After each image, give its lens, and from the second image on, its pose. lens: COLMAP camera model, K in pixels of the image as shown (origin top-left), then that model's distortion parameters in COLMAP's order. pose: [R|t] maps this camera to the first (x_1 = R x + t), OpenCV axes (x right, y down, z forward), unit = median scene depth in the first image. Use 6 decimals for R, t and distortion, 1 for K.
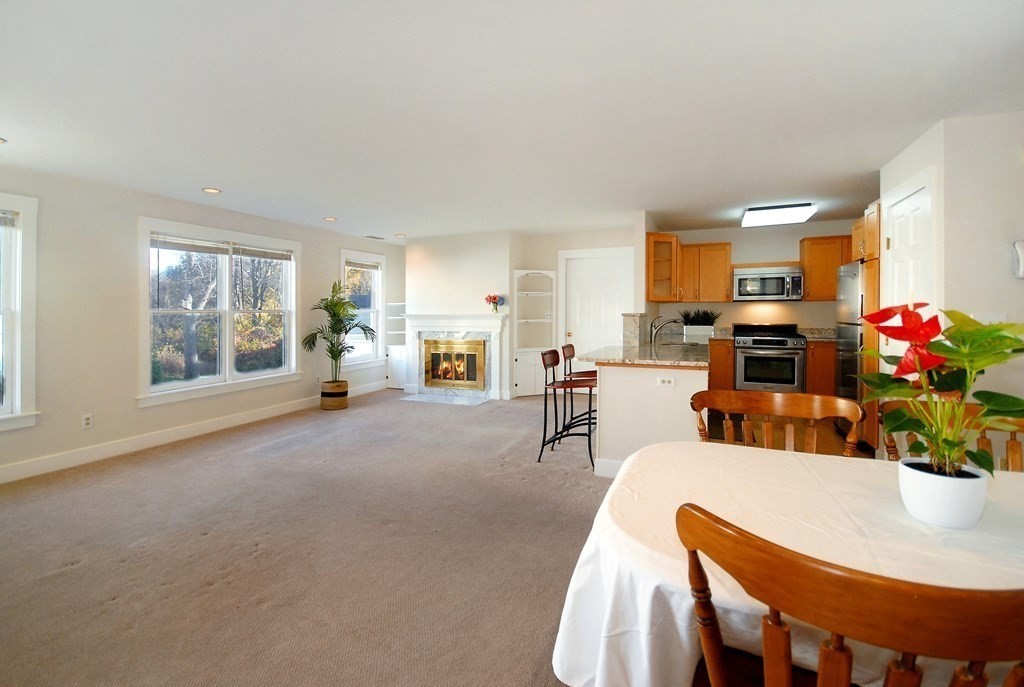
lens RADIAL K [[480.8, 0, 489.8], [0, 480.8, 306.3], [0, 0, 1]] dist [0.001926, 0.000245]
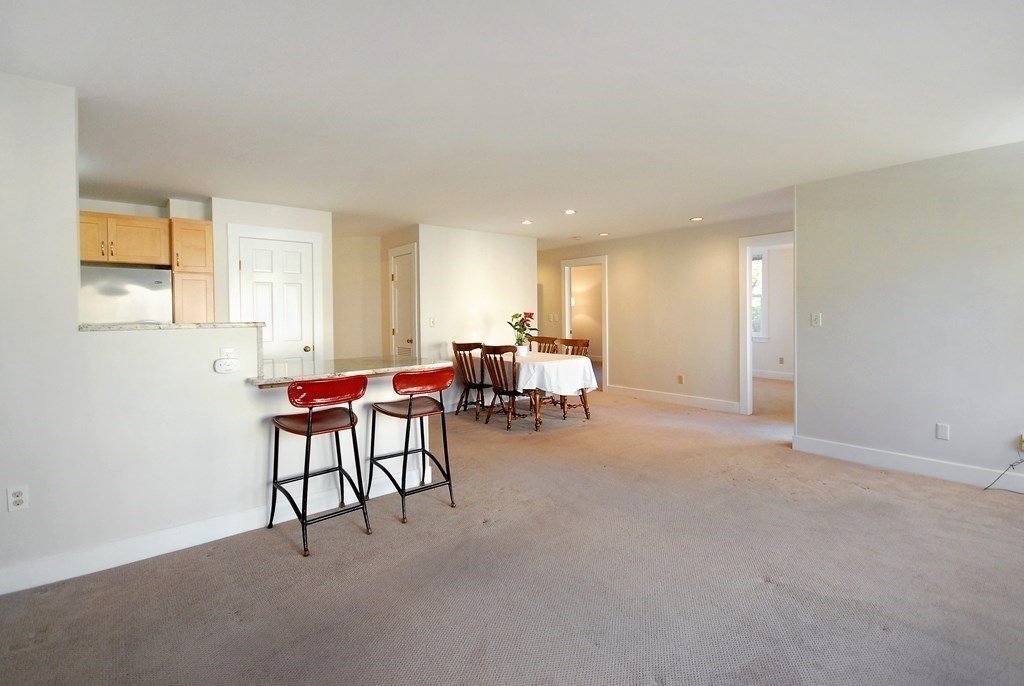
lens RADIAL K [[479.4, 0, 502.9], [0, 479.4, 321.4], [0, 0, 1]] dist [-0.003578, -0.000852]
pose [[-0.896349, 0.006936, 0.443295, -0.192873], [0.006656, 0.999975, -0.002188, 0.012032], [-0.443300, 0.000989, -0.896373, 1.026040]]
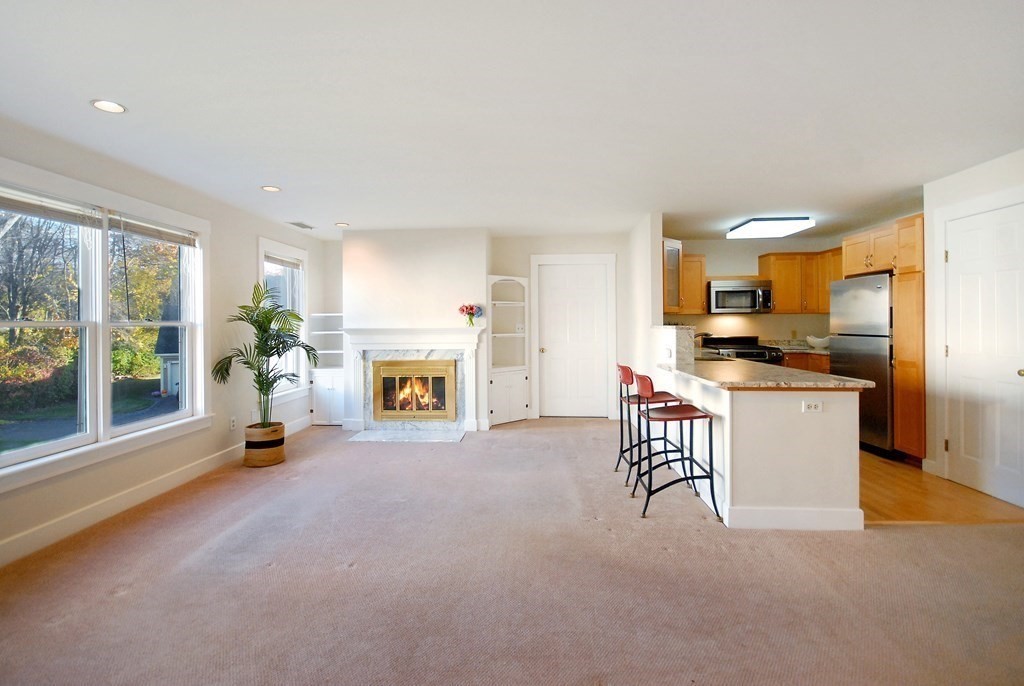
lens RADIAL K [[479.4, 0, 502.9], [0, 479.4, 321.4], [0, 0, 1]] dist [-0.003578, -0.000852]
pose [[0.936173, 0.001476, 0.351538, -0.230381], [-0.002238, 0.999996, 0.001762, 0.004069], [-0.351534, -0.002436, 0.936172, 0.215758]]
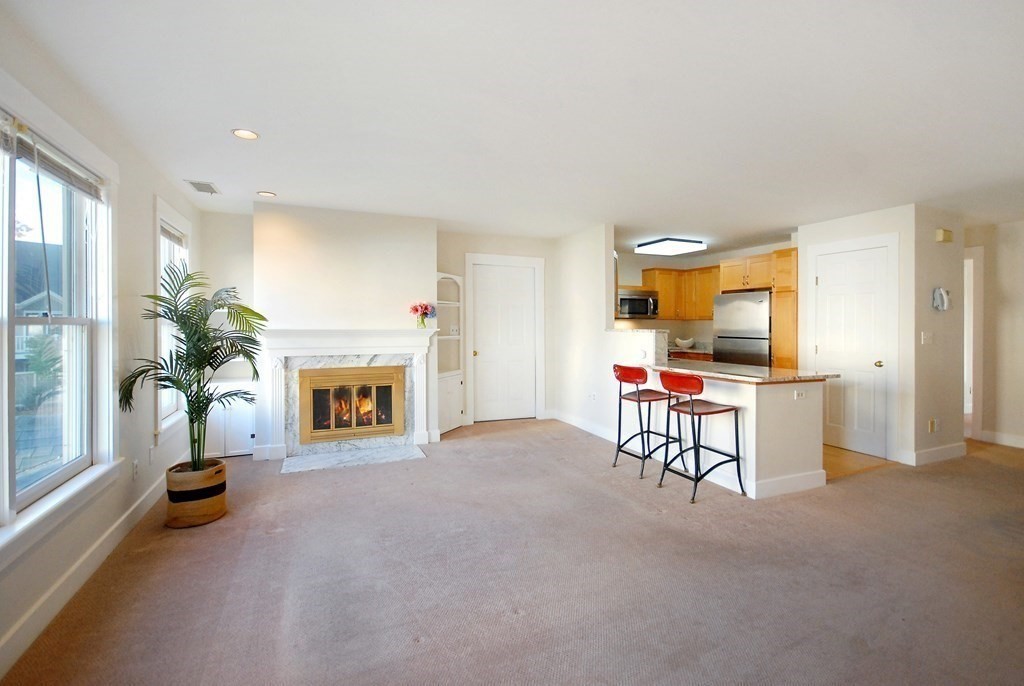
lens RADIAL K [[482.6, 0, 526.2], [0, 482.6, 326.4], [0, 0, 1]] dist [0.002452, 0.000435]
pose [[0.659424, 0.006965, 0.751739, -0.450709], [-0.017696, 0.999824, 0.006259, 0.004464], [-0.751563, -0.017430, 0.659431, 0.397852]]
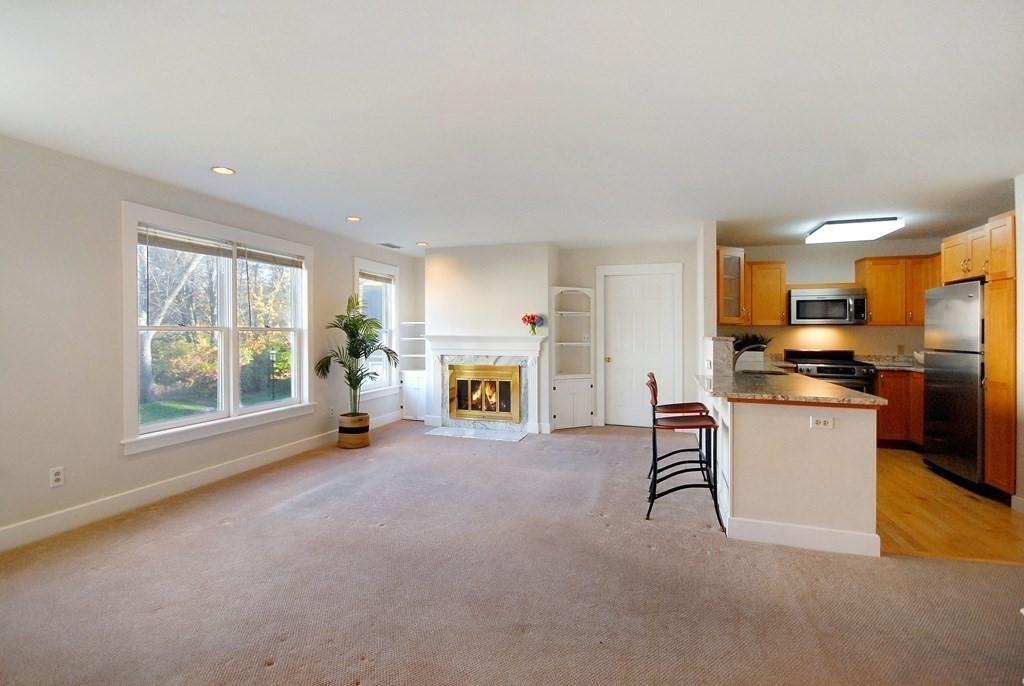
lens RADIAL K [[495.9, 0, 507.5], [0, 495.9, 335.2], [0, 0, 1]] dist [-0.004665, -0.001415]
pose [[0.996638, 0.011534, 0.081111, -0.112038], [-0.012693, 0.999824, 0.013791, 0.002598], [-0.080937, -0.014774, 0.996610, 0.104198]]
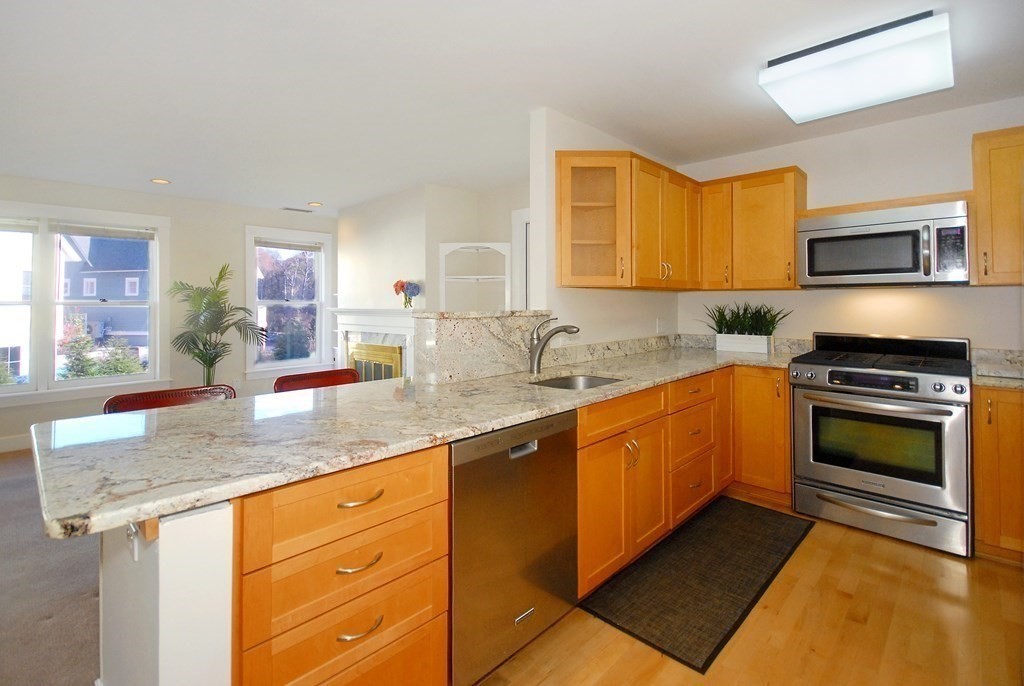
lens RADIAL K [[481.0, 0, 467.1], [0, 481.0, 293.6], [0, 0, 1]] dist [-0.016754, -0.000943]
pose [[0.927914, -0.000286, -0.372793, 0.361284], [-0.003733, 0.999942, -0.010060, 0.001898], [0.372775, 0.010727, 0.927860, 0.416683]]
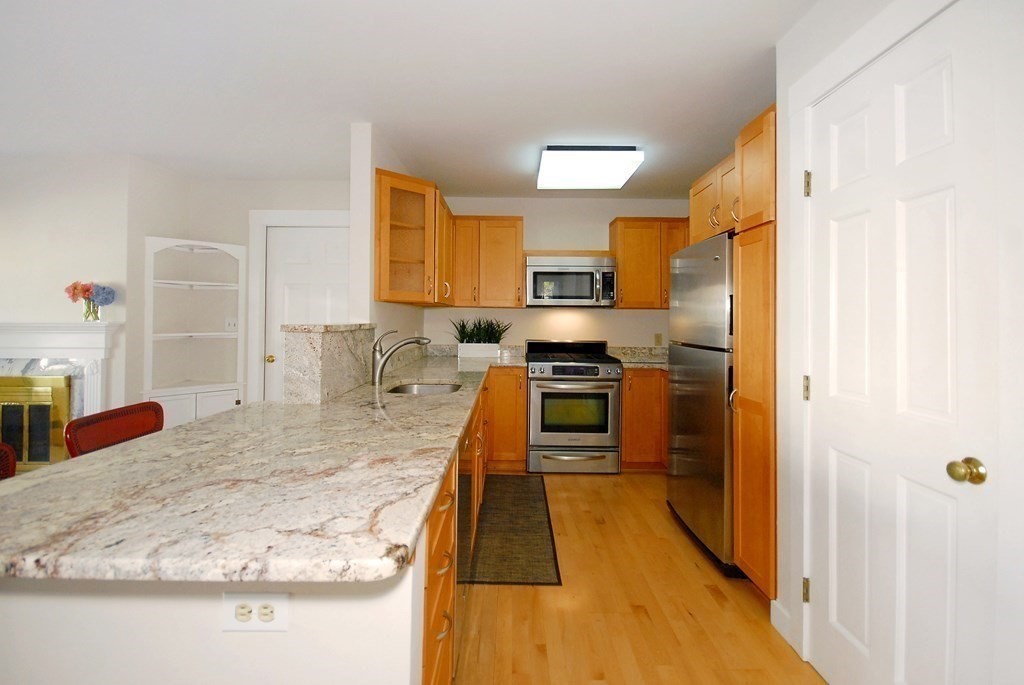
lens RADIAL K [[486.3, 0, 518.8], [0, 486.3, 313.4], [0, 0, 1]] dist [-0.002452, -0.000526]
pose [[0.906559, 0.020577, 0.421577, 0.208147], [-0.018976, 0.999788, -0.007992, 0.003793], [-0.421652, -0.000754, 0.906757, 0.386567]]
